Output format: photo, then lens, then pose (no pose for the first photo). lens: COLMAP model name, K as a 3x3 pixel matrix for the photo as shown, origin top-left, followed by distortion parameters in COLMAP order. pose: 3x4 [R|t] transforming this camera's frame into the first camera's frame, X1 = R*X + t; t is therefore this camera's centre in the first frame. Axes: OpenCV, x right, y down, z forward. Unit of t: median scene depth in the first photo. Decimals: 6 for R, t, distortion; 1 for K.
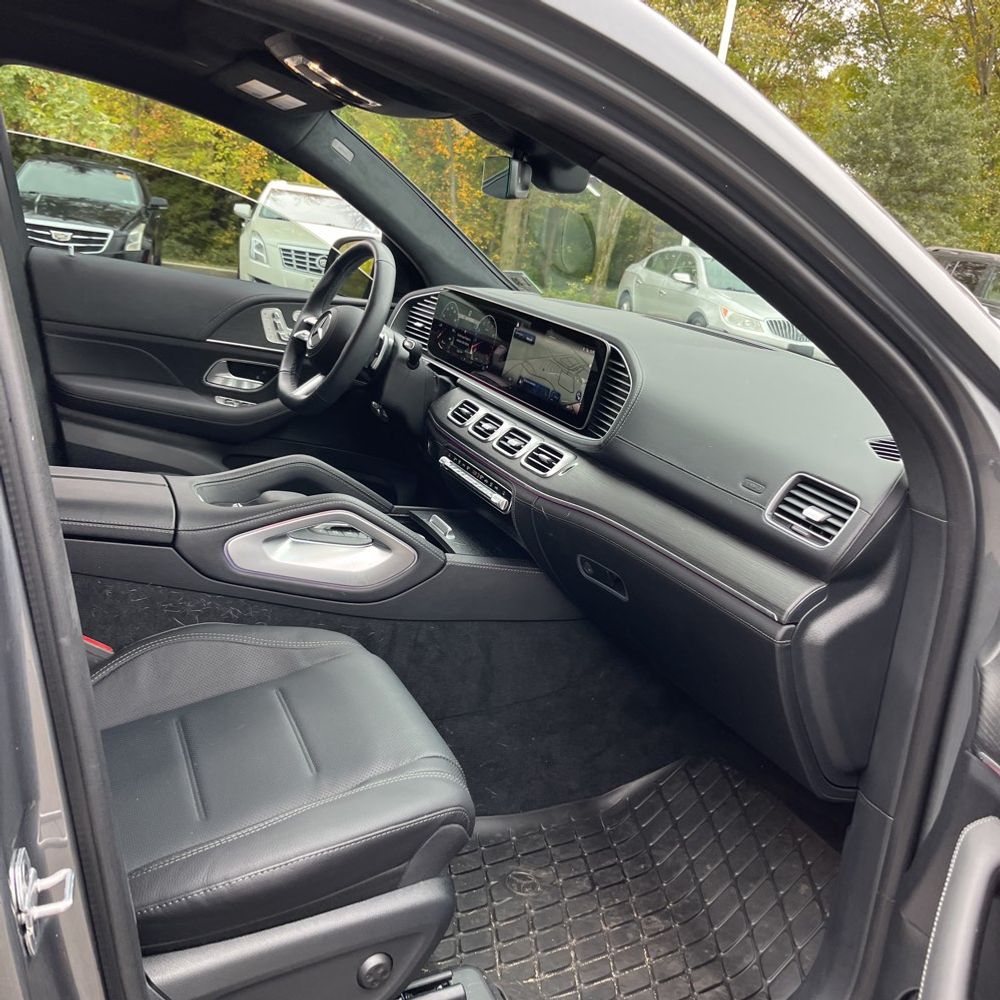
lens RADIAL K [[1010.0, 0, 496.6], [0, 1010.0, 495.4], [0, 0, 1]] dist [0.018460, 0.000000]
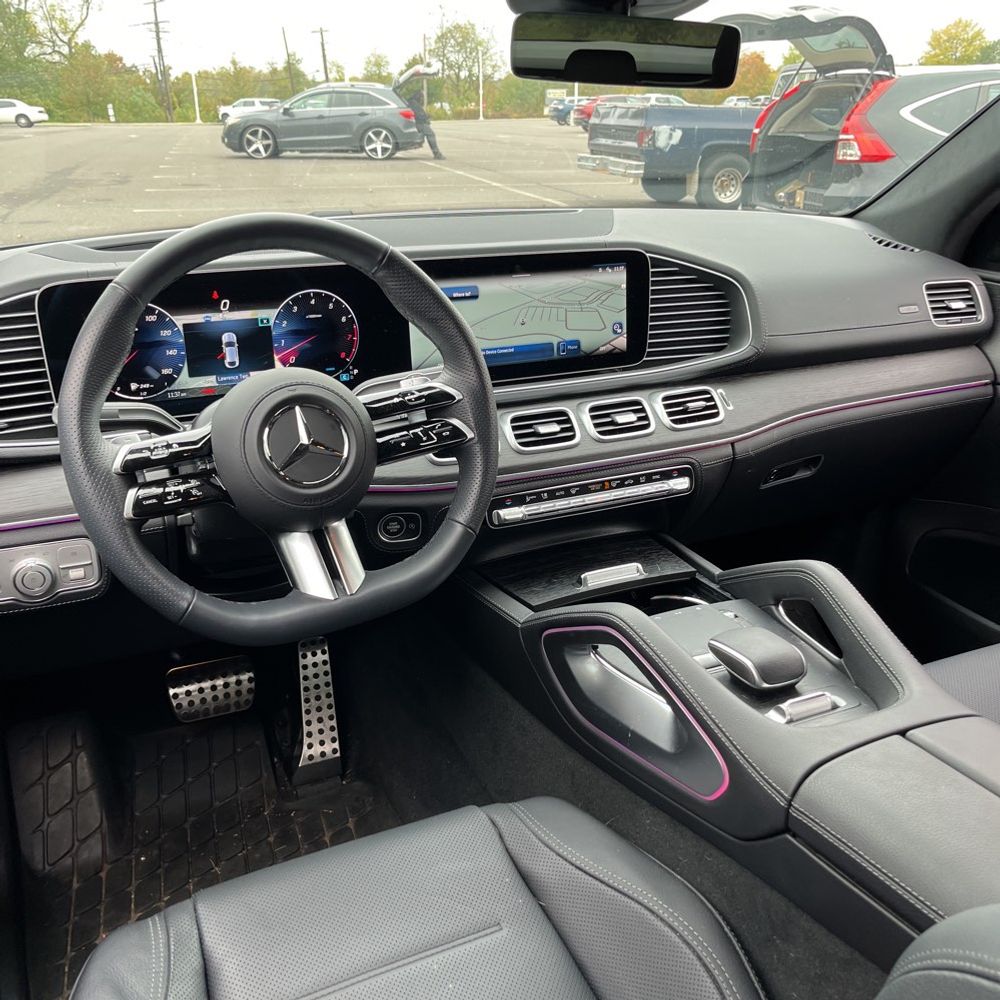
lens RADIAL K [[1010.0, 0, 503.2], [0, 1010.0, 502.9], [0, 0, 1]] dist [0.018460, 0.000000]
pose [[-0.019615, -0.519172, 0.854445, -0.634111], [0.238990, 0.827400, 0.508225, -0.390354], [-0.970824, 0.214172, 0.107847, 0.980925]]
